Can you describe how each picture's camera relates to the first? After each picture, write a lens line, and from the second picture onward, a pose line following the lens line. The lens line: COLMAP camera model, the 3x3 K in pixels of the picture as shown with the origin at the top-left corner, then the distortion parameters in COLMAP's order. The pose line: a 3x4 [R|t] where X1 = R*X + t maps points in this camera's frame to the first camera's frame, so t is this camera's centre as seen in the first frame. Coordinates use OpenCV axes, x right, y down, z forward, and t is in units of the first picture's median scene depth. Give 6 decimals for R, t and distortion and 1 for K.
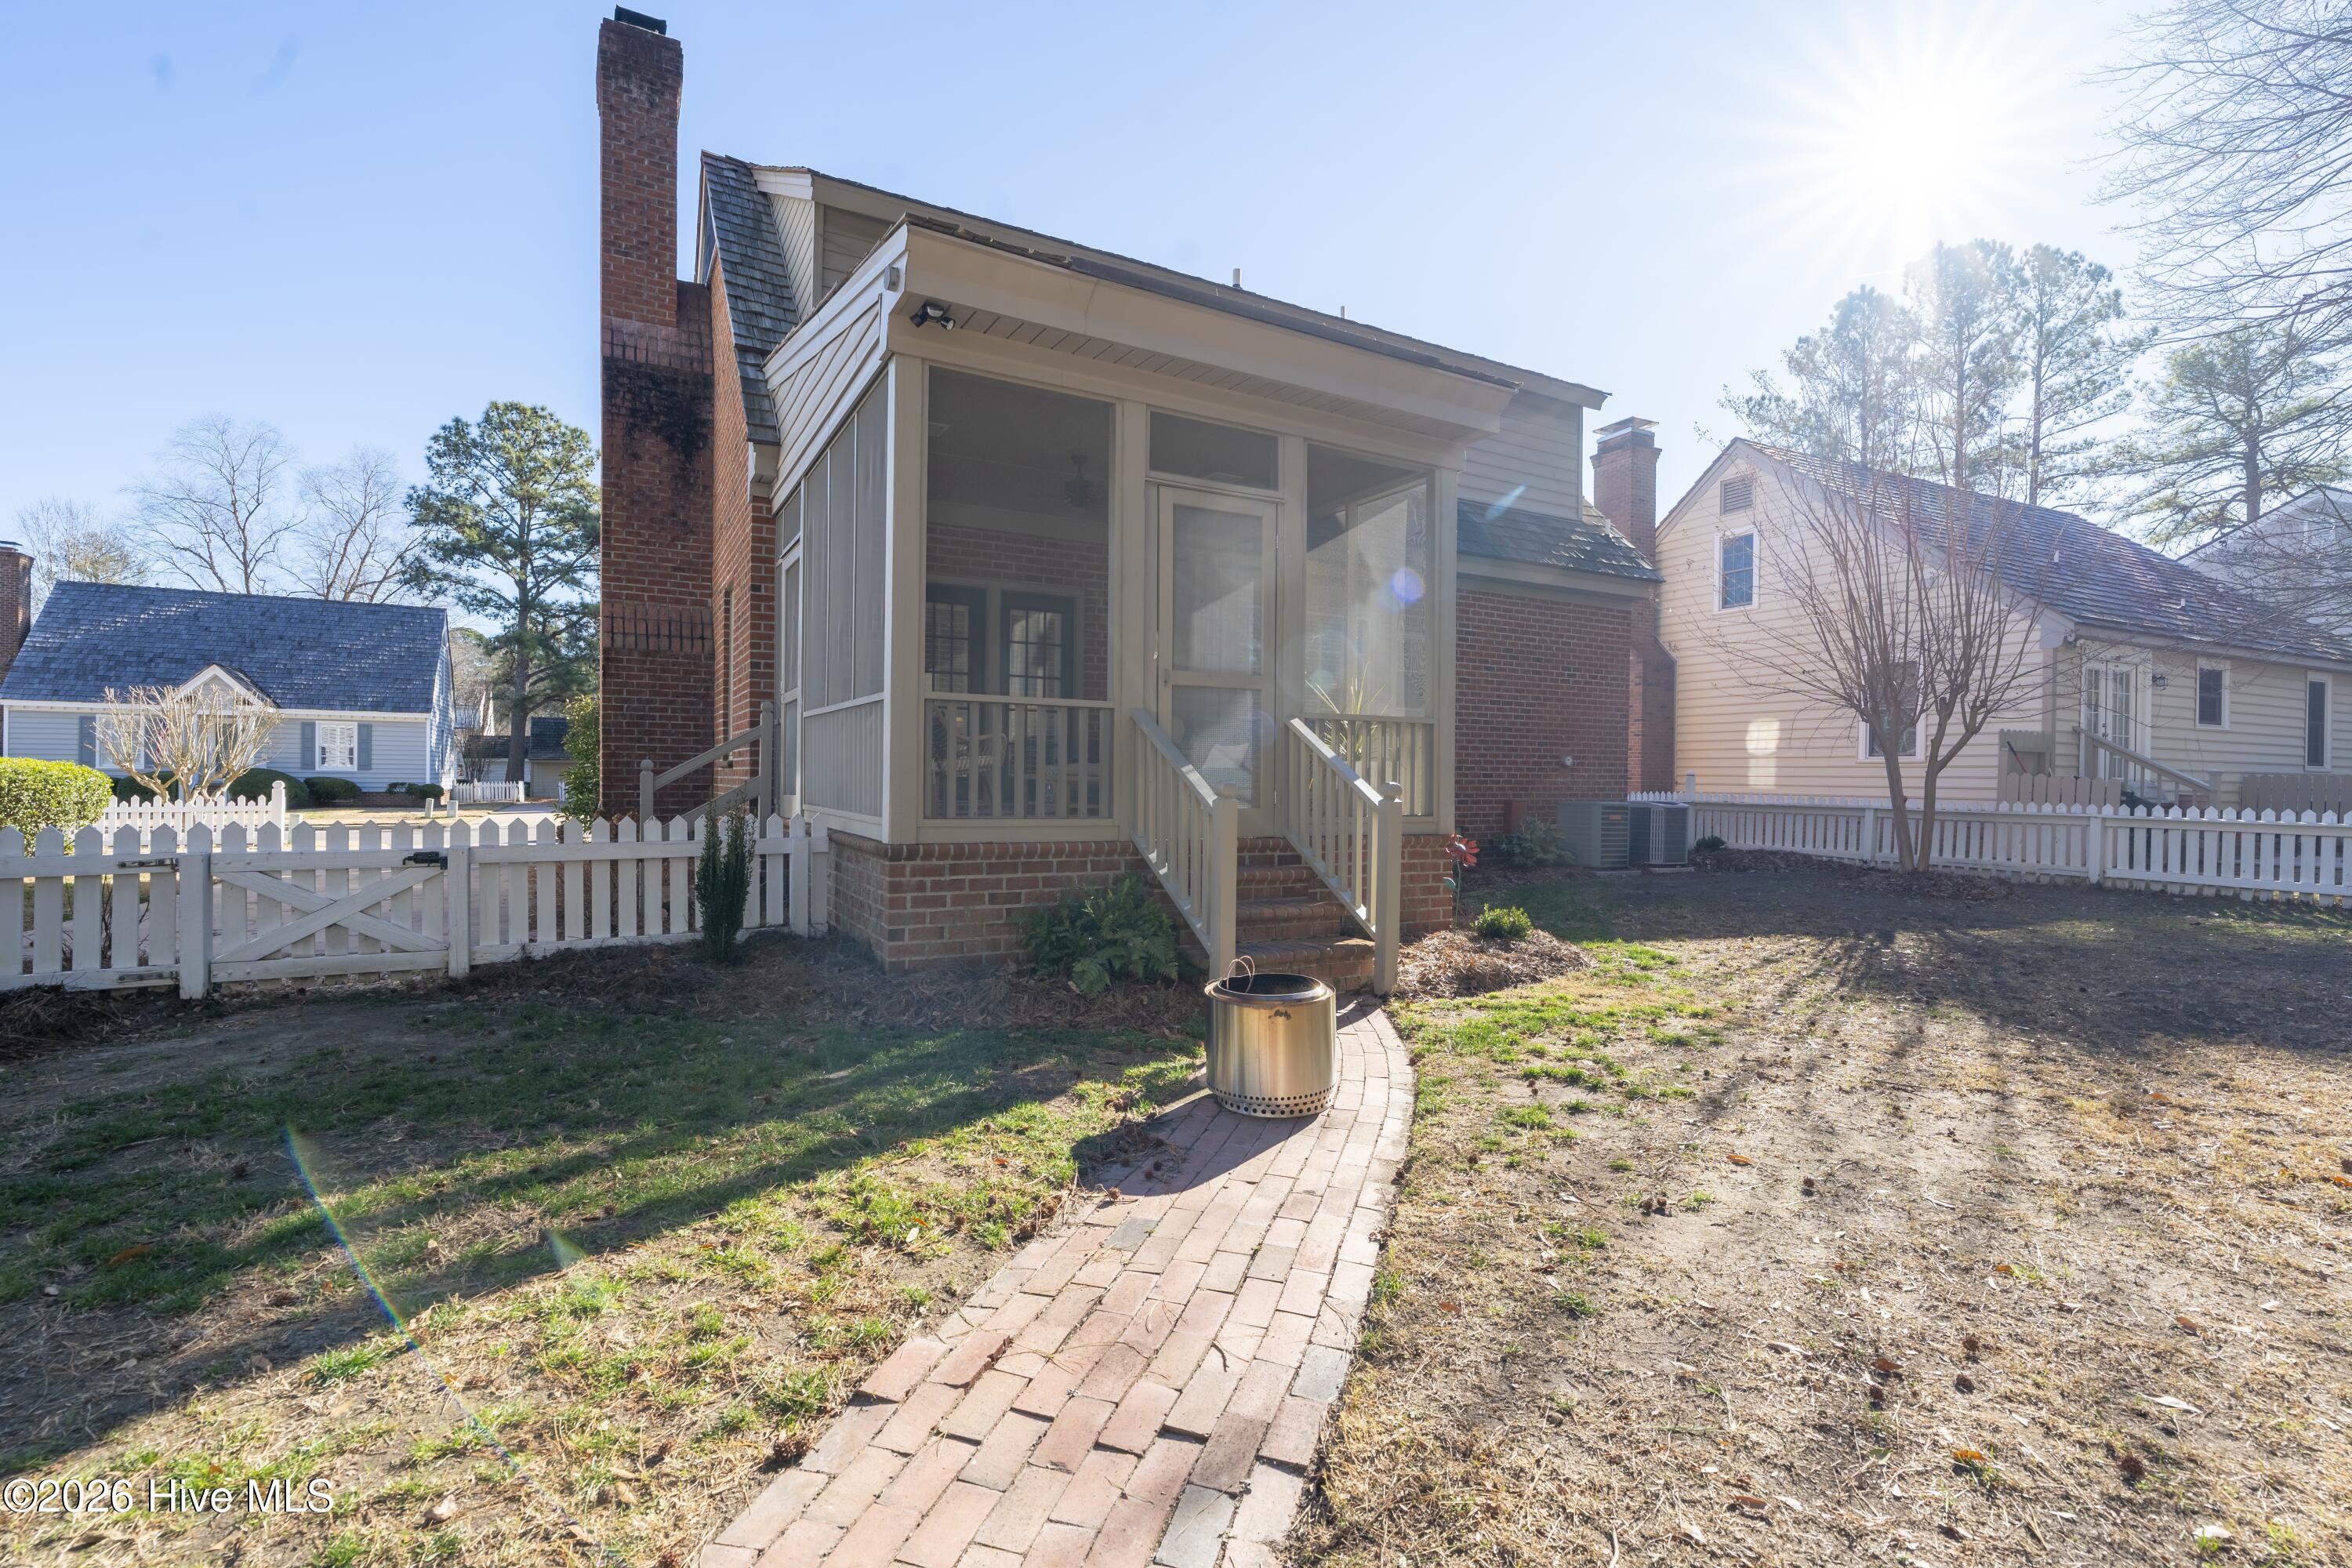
lens RADIAL K [[1070.2, 0, 1178.8], [0, 1070.2, 783.9], [0, 0, 1]] dist [-0.007263, 0.003255]
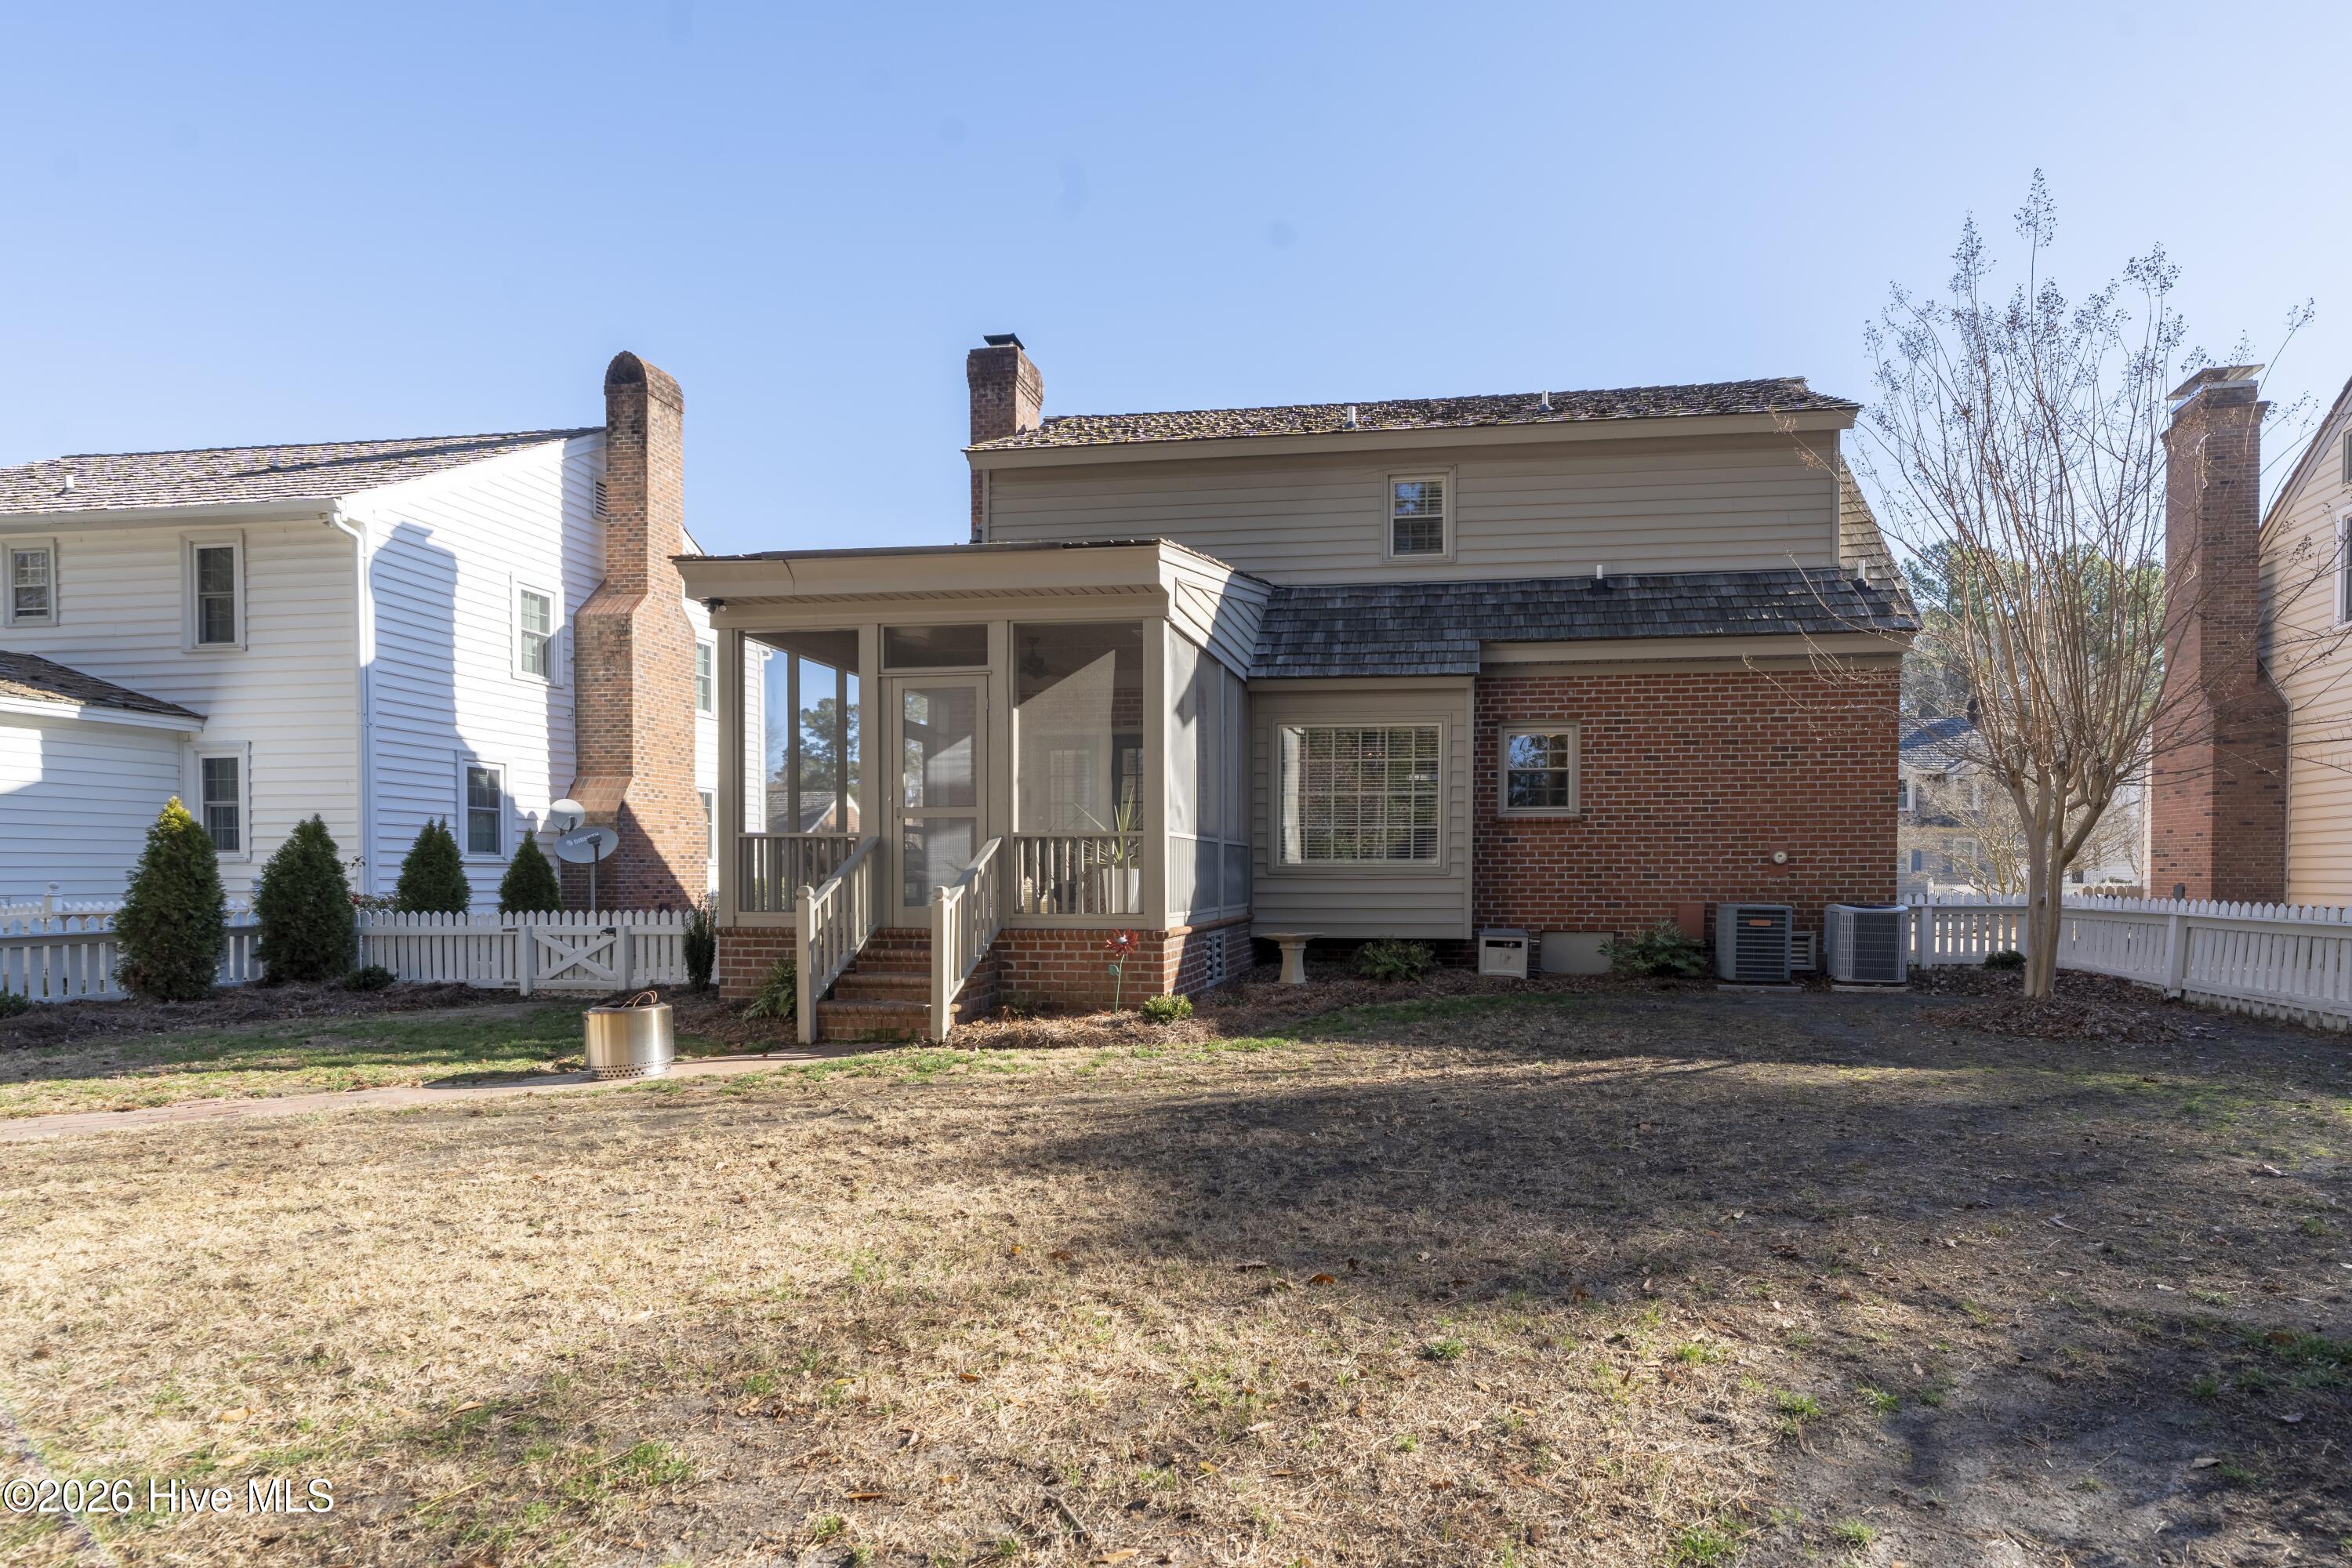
lens RADIAL K [[1070.2, 0, 1207.8], [0, 1070.2, 893.2], [0, 0, 1]] dist [-0.007263, 0.003255]
pose [[0.807888, -0.002828, -0.589330, 1.083758], [0.006046, 0.999976, 0.003490, 0.003381], [0.589305, -0.006383, 0.807885, 0.092558]]
